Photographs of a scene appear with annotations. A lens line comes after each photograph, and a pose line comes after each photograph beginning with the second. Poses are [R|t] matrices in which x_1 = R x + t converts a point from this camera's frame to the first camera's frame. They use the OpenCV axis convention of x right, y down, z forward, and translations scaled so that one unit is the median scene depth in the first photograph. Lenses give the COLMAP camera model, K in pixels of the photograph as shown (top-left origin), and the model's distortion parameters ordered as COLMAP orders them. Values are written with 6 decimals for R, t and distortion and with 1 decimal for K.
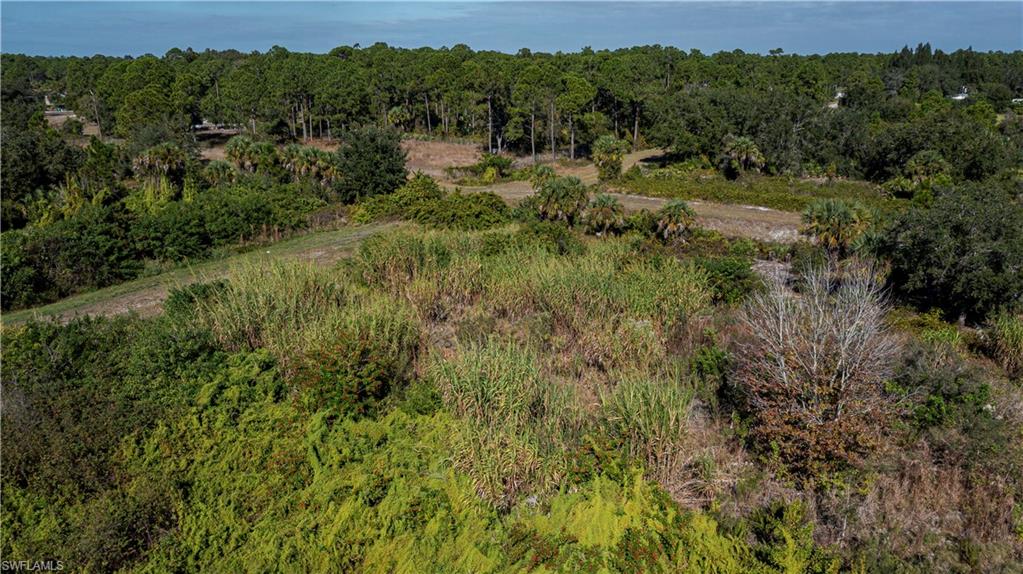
lens RADIAL K [[804.8, 0, 517.6], [0, 804.8, 287.5], [0, 0, 1]] dist [-0.018517, 0.011698]
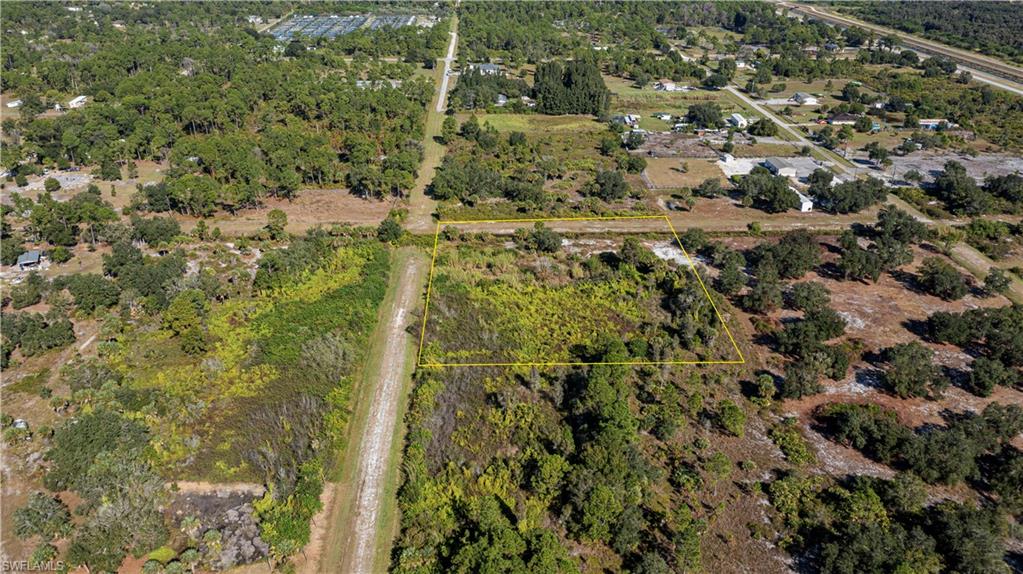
lens RADIAL K [[804.8, 0, 512.7], [0, 804.8, 283.4], [0, 0, 1]] dist [-0.018517, 0.011698]
pose [[0.839811, -0.223560, 0.494711, -1.461846], [0.144852, 0.970512, 0.192677, -0.505402], [-0.523198, -0.090153, 0.847429, -2.142347]]
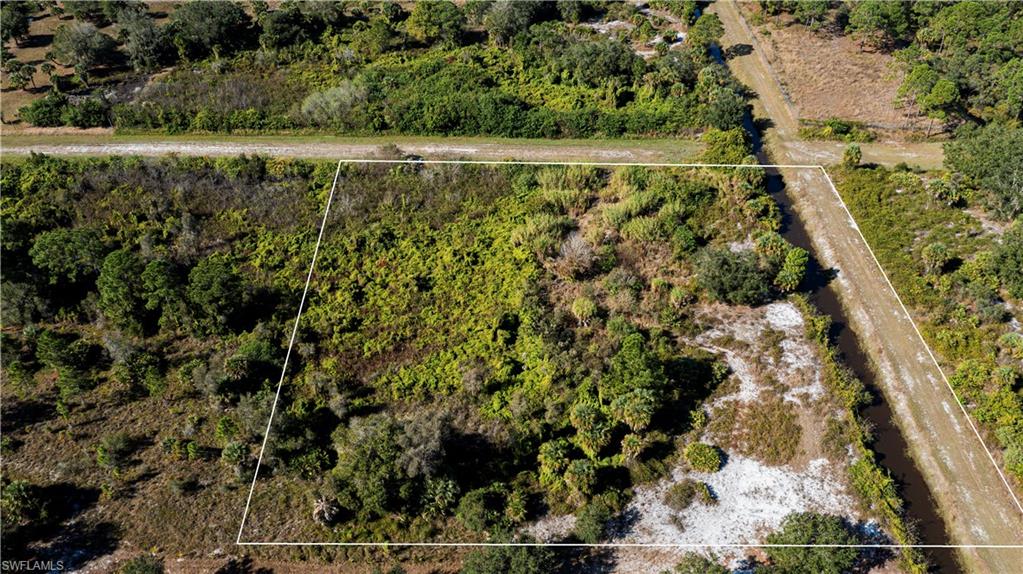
lens RADIAL K [[804.8, 0, 510.7], [0, 804.8, 285.3], [0, 0, 1]] dist [-0.018517, 0.011698]
pose [[0.500290, 0.543521, -0.674014, 1.158096], [-0.238085, 0.834781, 0.496443, -0.667993], [0.832481, -0.087893, 0.547037, -0.620590]]
